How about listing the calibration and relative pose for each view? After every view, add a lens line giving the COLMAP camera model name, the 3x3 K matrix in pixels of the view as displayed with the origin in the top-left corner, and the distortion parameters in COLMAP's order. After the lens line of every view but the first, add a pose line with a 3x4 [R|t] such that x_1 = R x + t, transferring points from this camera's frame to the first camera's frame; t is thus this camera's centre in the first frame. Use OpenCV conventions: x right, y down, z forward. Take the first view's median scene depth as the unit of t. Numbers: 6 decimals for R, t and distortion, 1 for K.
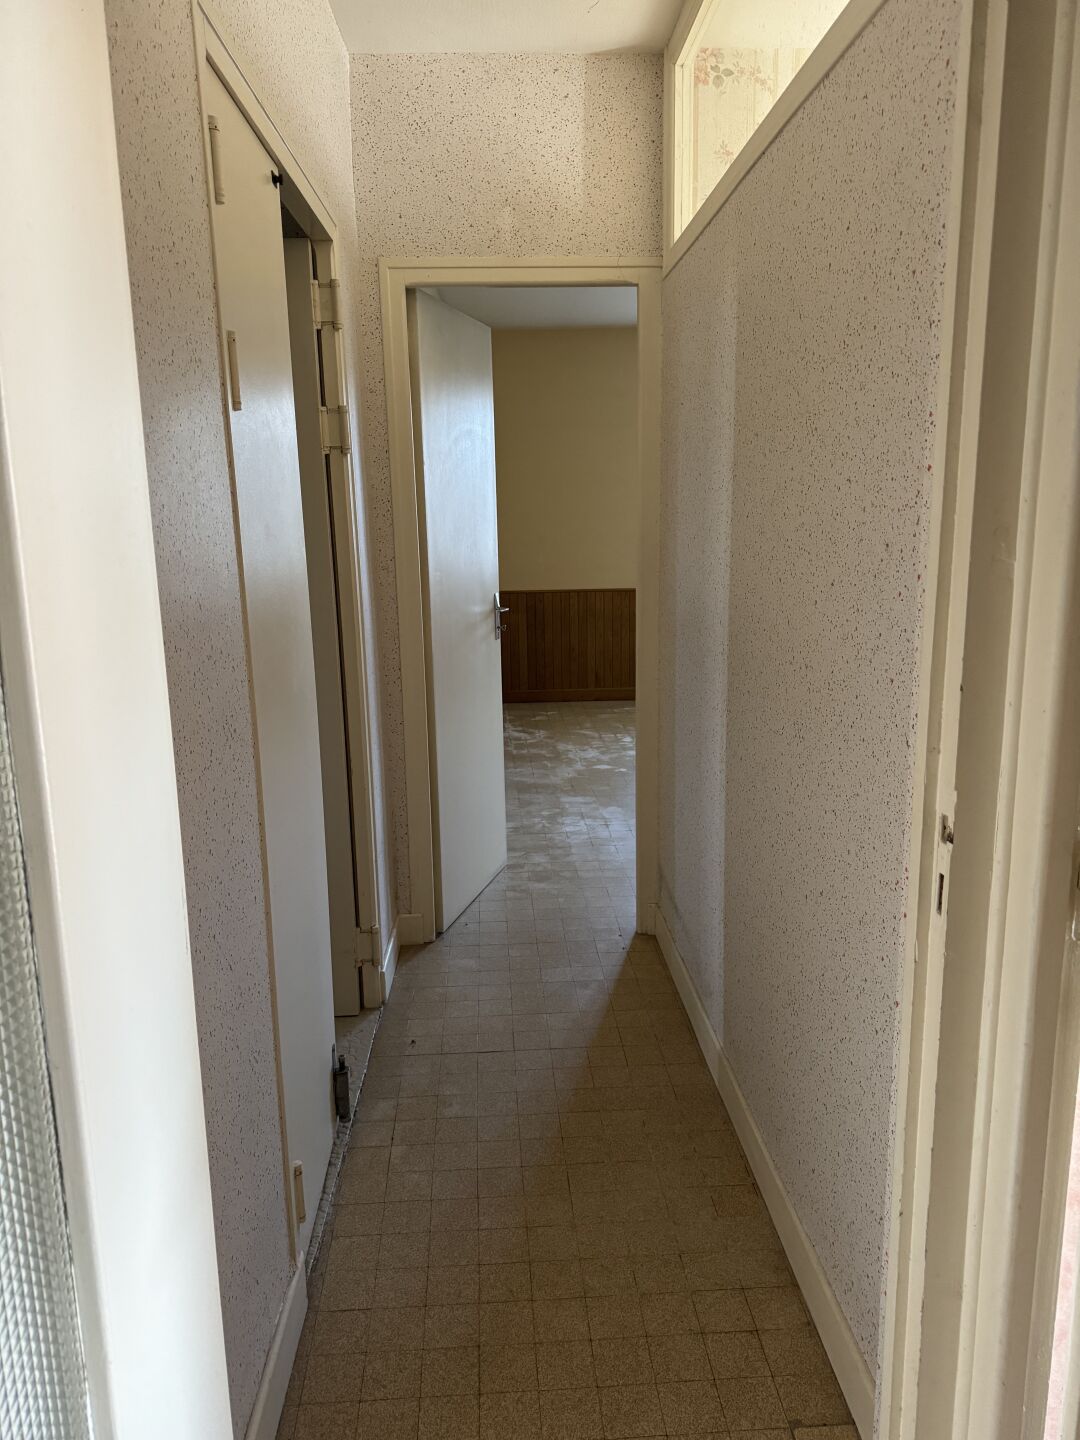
lens RADIAL K [[1014.1, 0, 540.5], [0, 1014.1, 717.7], [0, 0, 1]] dist [0.000580, -0.000109]
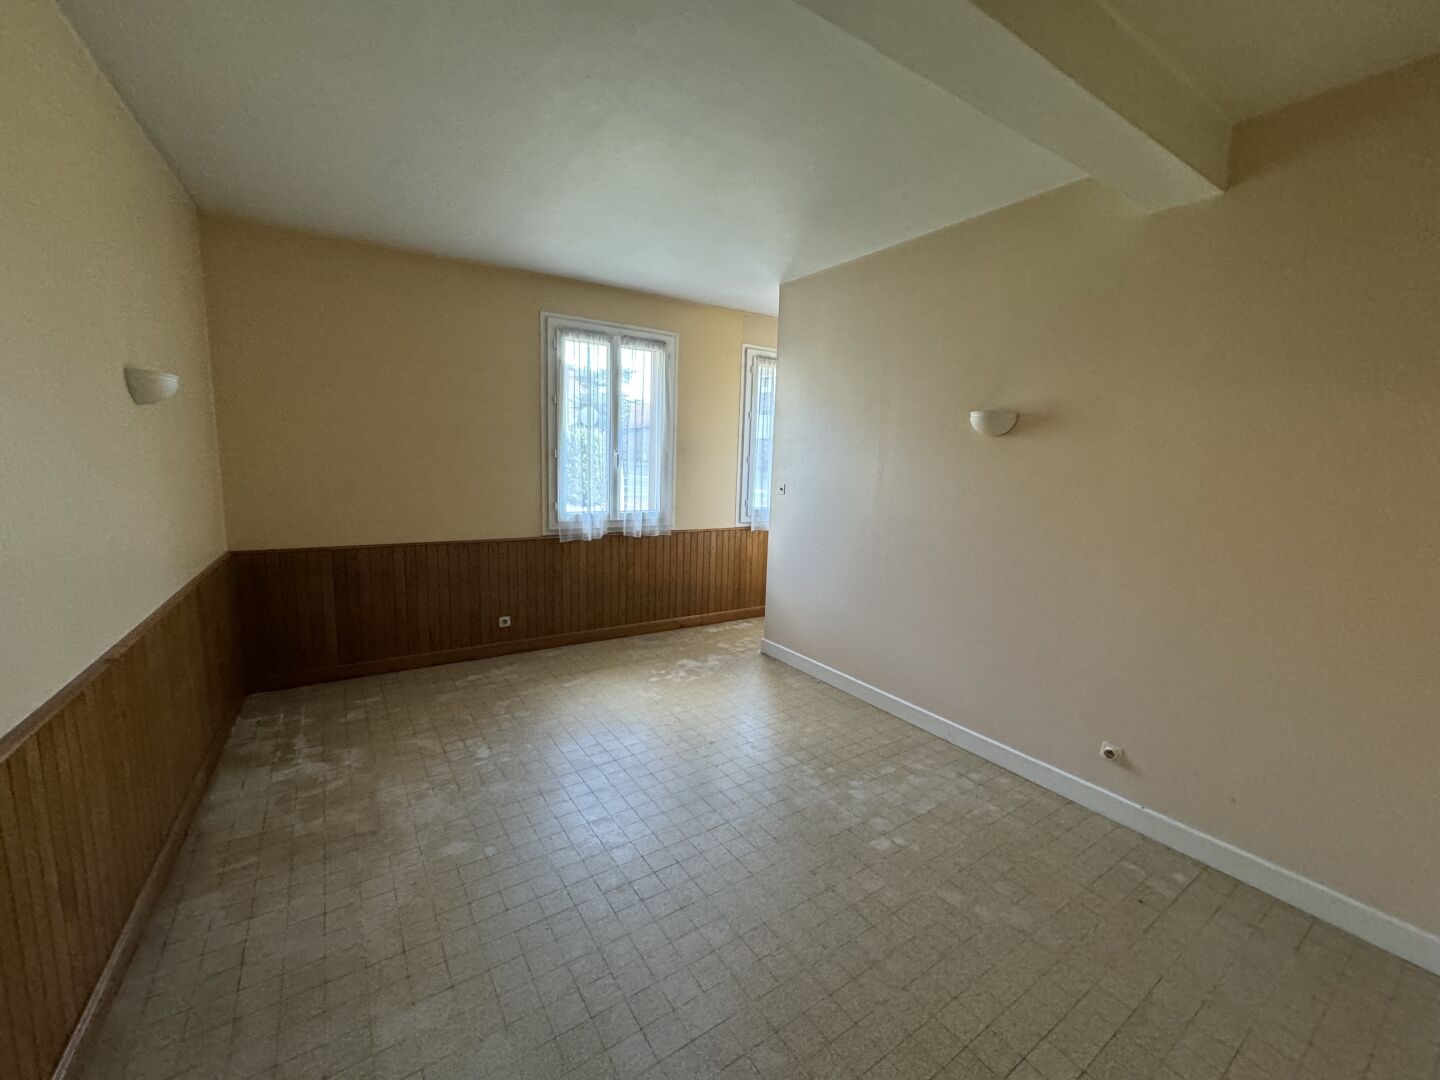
lens RADIAL K [[579.7, 0, 718.8], [0, 579.7, 538.8], [0, 0, 1]] dist [-0.000006, -0.000023]
pose [[0.863045, -0.029868, 0.504244, 0.019814], [0.055271, 0.997840, -0.035493, -0.100437], [-0.502095, 0.058502, 0.862832, 0.448606]]
